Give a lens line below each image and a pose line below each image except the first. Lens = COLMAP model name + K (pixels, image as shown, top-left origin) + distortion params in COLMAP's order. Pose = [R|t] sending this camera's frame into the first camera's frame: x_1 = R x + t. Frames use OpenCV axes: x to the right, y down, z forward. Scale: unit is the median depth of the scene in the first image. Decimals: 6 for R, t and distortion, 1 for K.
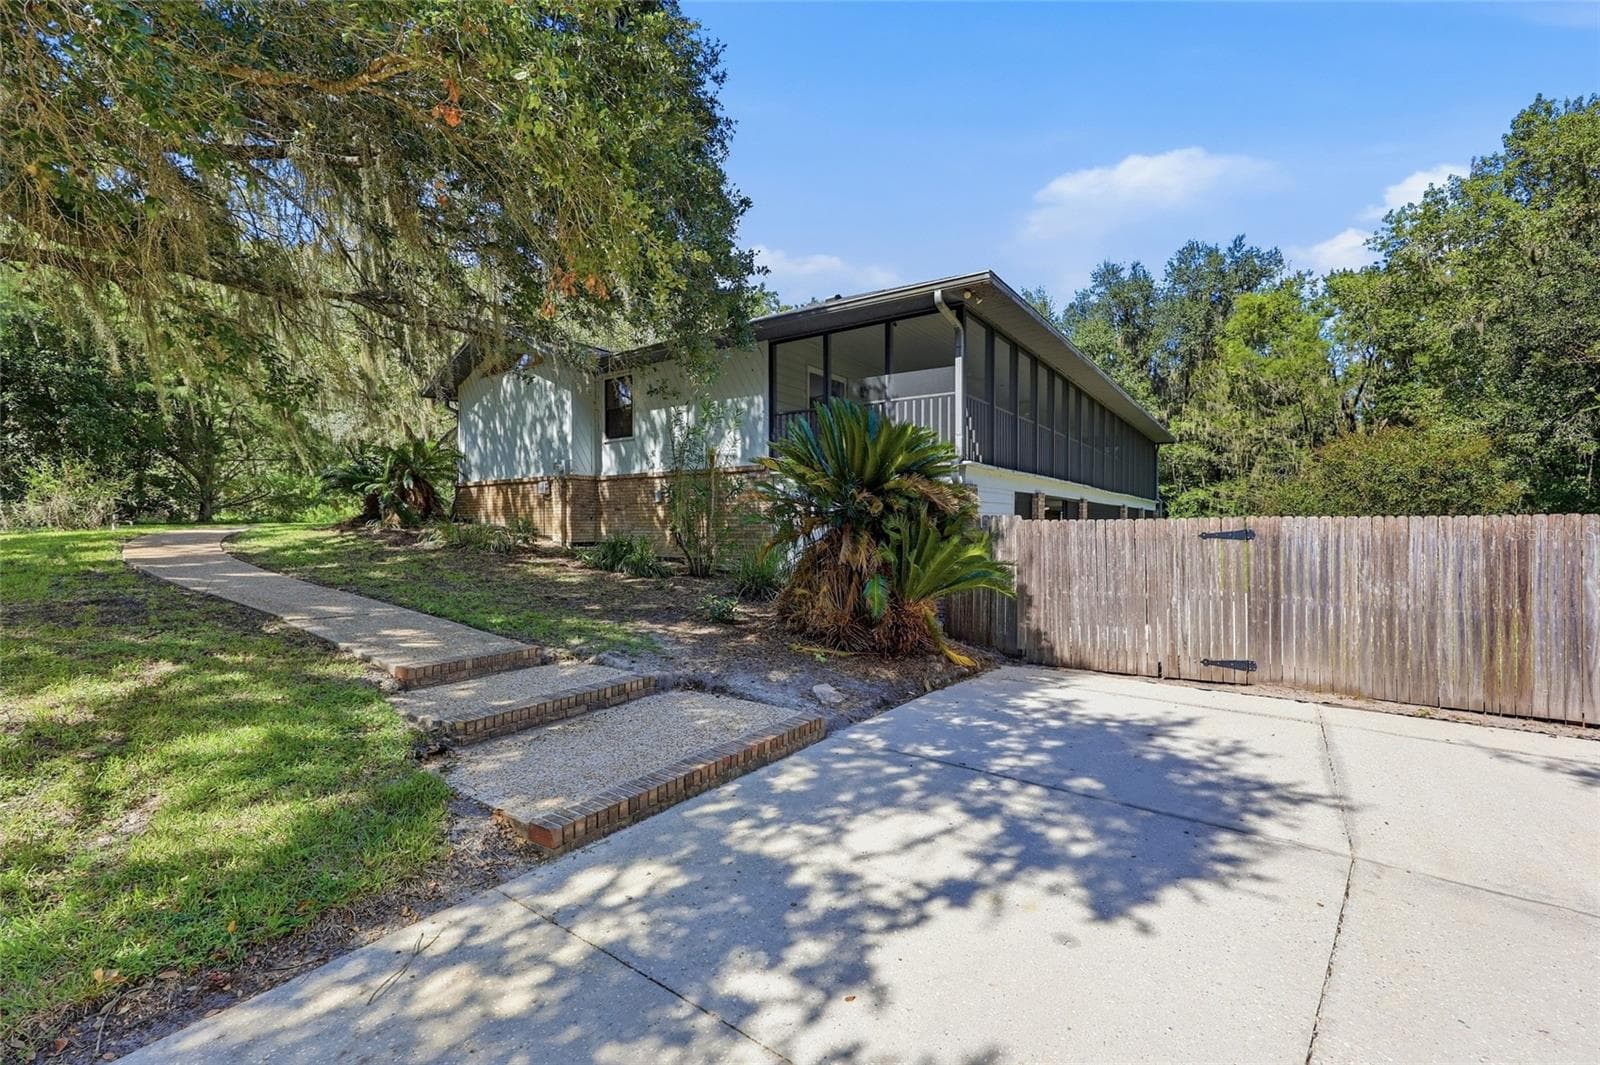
lens RADIAL K [[673.1, 0, 800.0], [0, 673.1, 532.5], [0, 0, 1]] dist [0.000054, 0.000032]
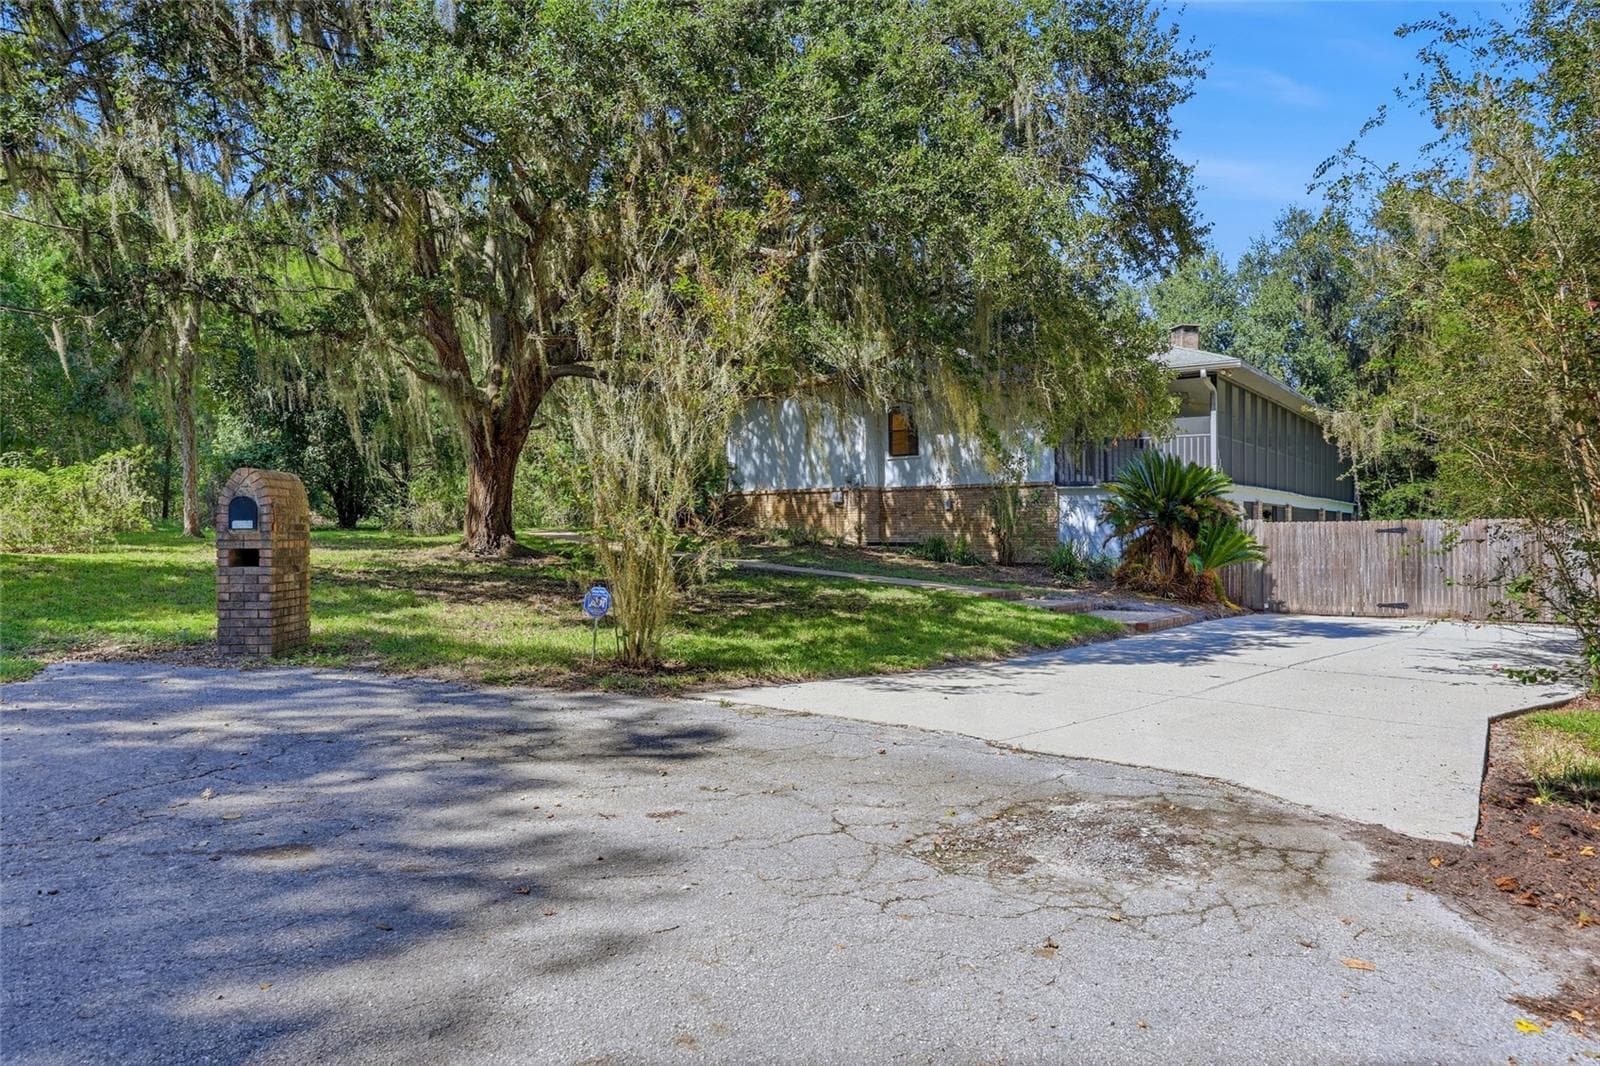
lens RADIAL K [[999.6, 0, 800.1], [0, 999.6, 543.4], [0, 0, 1]] dist [-0.001343, -0.001884]
pose [[0.999753, -0.002780, -0.022057, -0.410940], [0.002765, 0.999996, -0.000695, 0.017054], [0.022059, 0.000634, 0.999756, -0.793057]]
